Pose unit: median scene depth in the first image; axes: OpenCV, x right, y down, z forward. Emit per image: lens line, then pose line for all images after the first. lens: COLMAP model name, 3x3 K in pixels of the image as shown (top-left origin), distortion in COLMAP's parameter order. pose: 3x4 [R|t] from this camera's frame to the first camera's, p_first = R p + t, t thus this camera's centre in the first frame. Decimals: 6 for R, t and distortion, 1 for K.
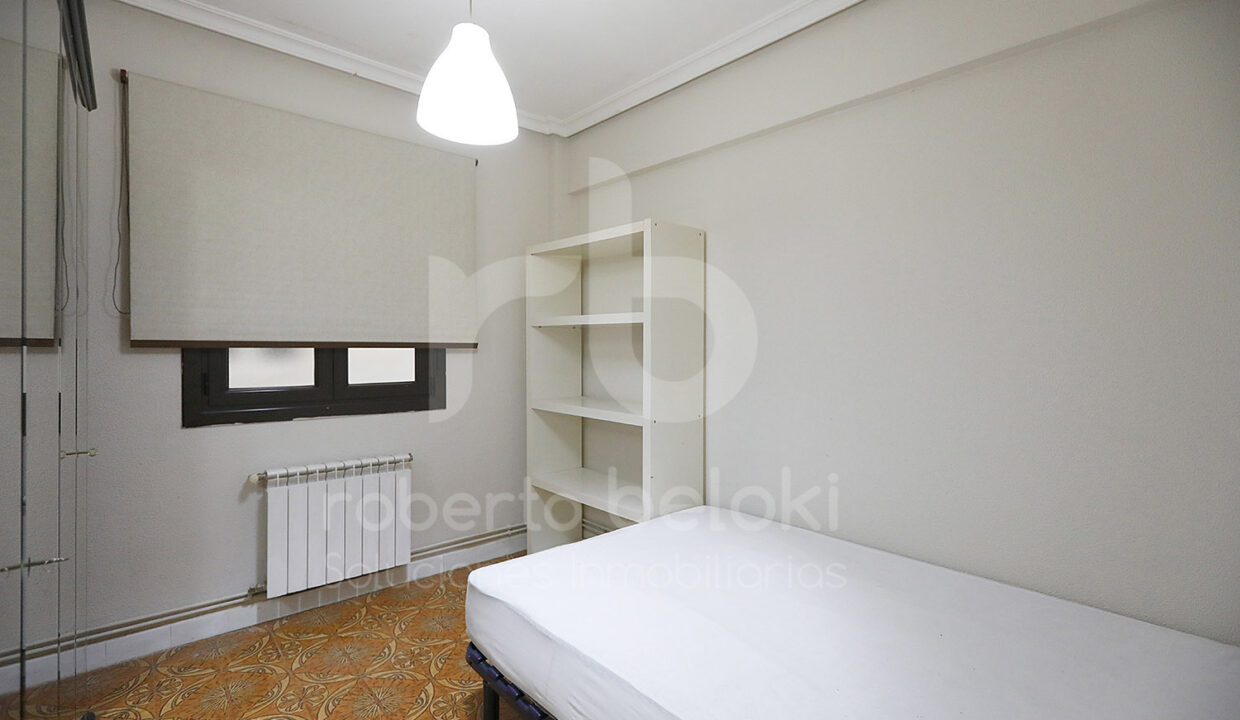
lens RADIAL K [[549.6, 0, 620.7], [0, 549.6, 350.7], [0, 0, 1]] dist [-0.001537, 0.000825]
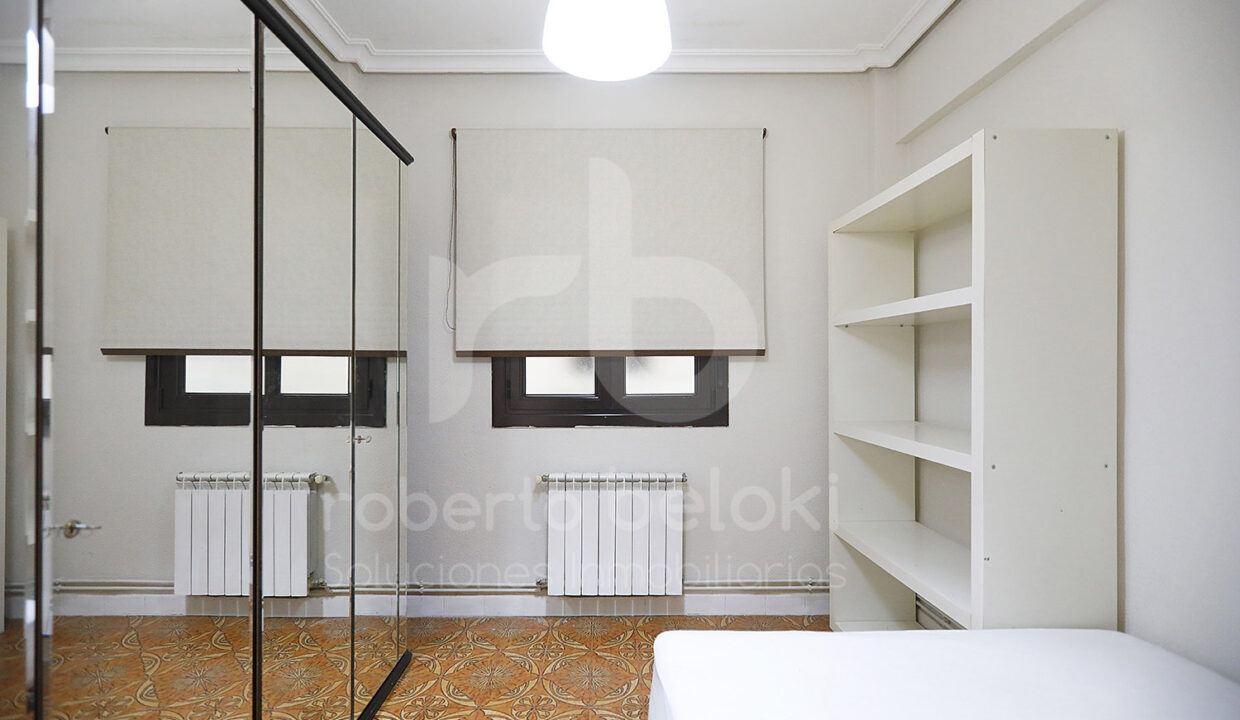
lens RADIAL K [[611.7, 0, 618.6], [0, 611.7, 359.1], [0, 0, 1]] dist [-0.002077, 0.000287]
pose [[0.749186, -0.004496, -0.662345, 0.227447], [0.004256, 0.999989, -0.001974, 0.002196], [0.662346, -0.001340, 0.749197, 0.203316]]
